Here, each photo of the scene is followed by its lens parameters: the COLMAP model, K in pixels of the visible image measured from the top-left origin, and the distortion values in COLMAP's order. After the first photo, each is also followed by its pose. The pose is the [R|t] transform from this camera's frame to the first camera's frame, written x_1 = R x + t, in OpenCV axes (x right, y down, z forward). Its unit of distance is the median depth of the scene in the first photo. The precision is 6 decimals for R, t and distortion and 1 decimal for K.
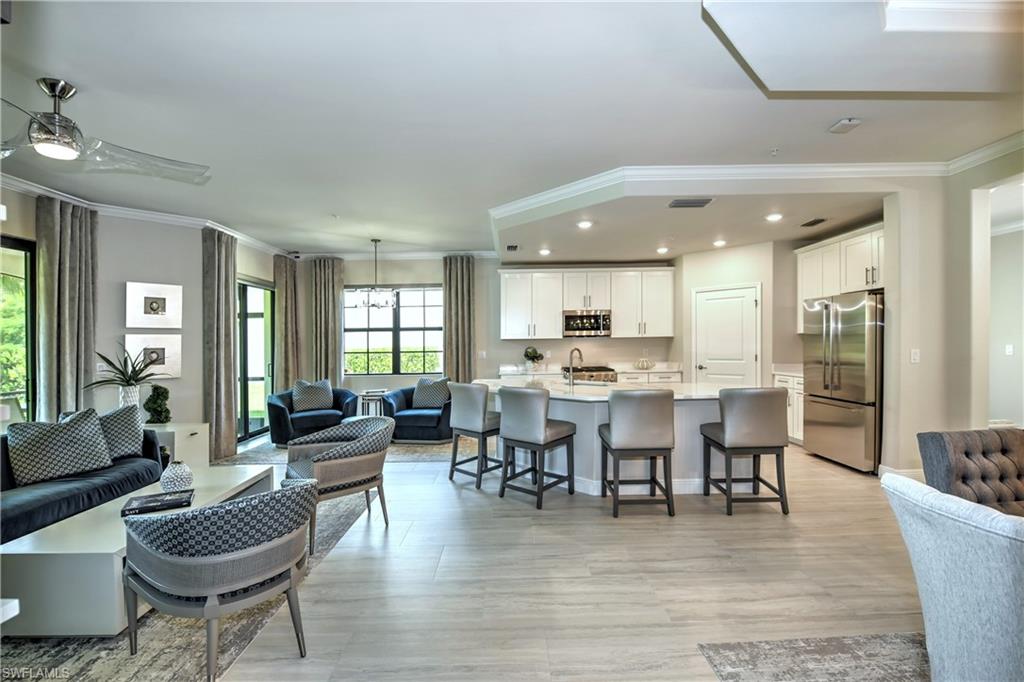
lens RADIAL K [[451.9, 0, 504.0], [0, 451.9, 348.3], [0, 0, 1]] dist [-0.018599, 0.000596]
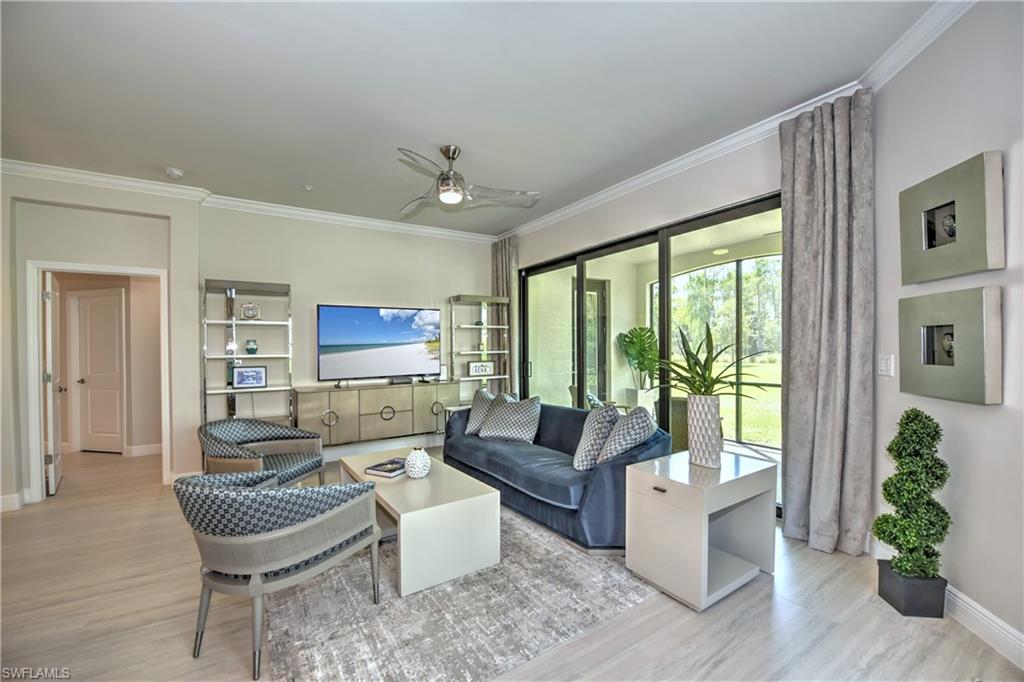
lens RADIAL K [[419.2, 0, 490.7], [0, 419.2, 355.1], [0, 0, 1]] dist [-0.017521, -0.001499]
pose [[-0.848207, 0.037512, -0.528335, -0.153943], [0.023440, 0.999170, 0.033310, 0.003108], [0.529146, 0.015870, -0.848383, 0.805367]]
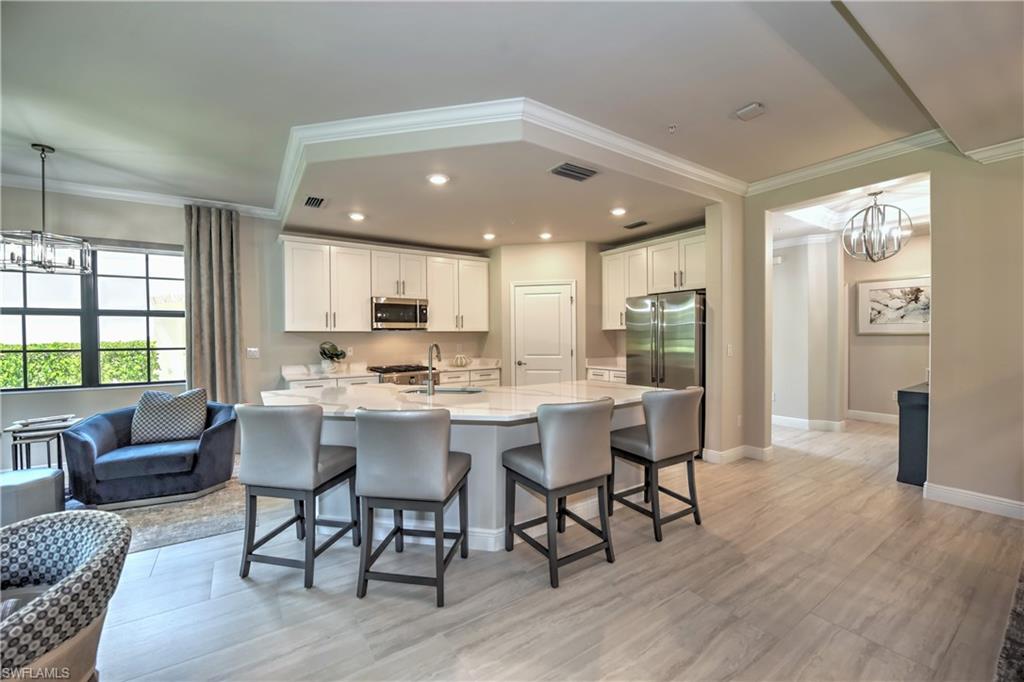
lens RADIAL K [[419.2, 0, 508.4], [0, 419.2, 351.2], [0, 0, 1]] dist [-0.017521, -0.001499]
pose [[0.835557, -0.009911, 0.549314, -0.080604], [0.000559, 0.999852, 0.017189, 0.000685], [-0.549403, -0.014056, 0.835439, 0.256134]]
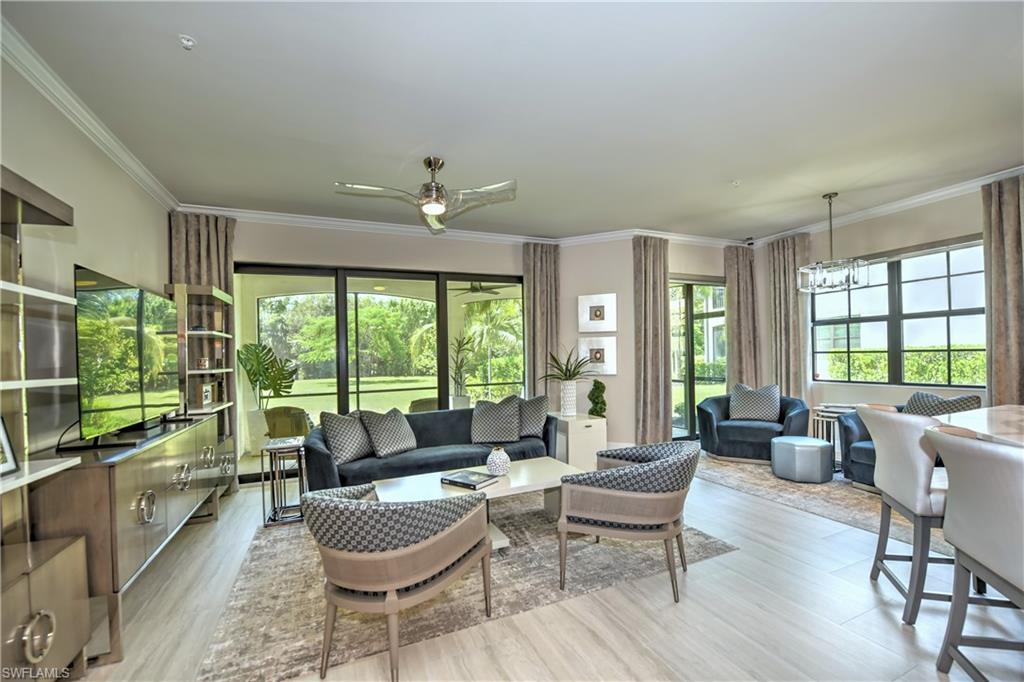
lens RADIAL K [[419.2, 0, 519.5], [0, 419.2, 354.3], [0, 0, 1]] dist [-0.017521, -0.001499]
pose [[0.399392, 0.001470, -0.916779, 0.113562], [0.010763, 0.999922, 0.006292, 0.003488], [0.916717, -0.012380, 0.399345, 0.265868]]
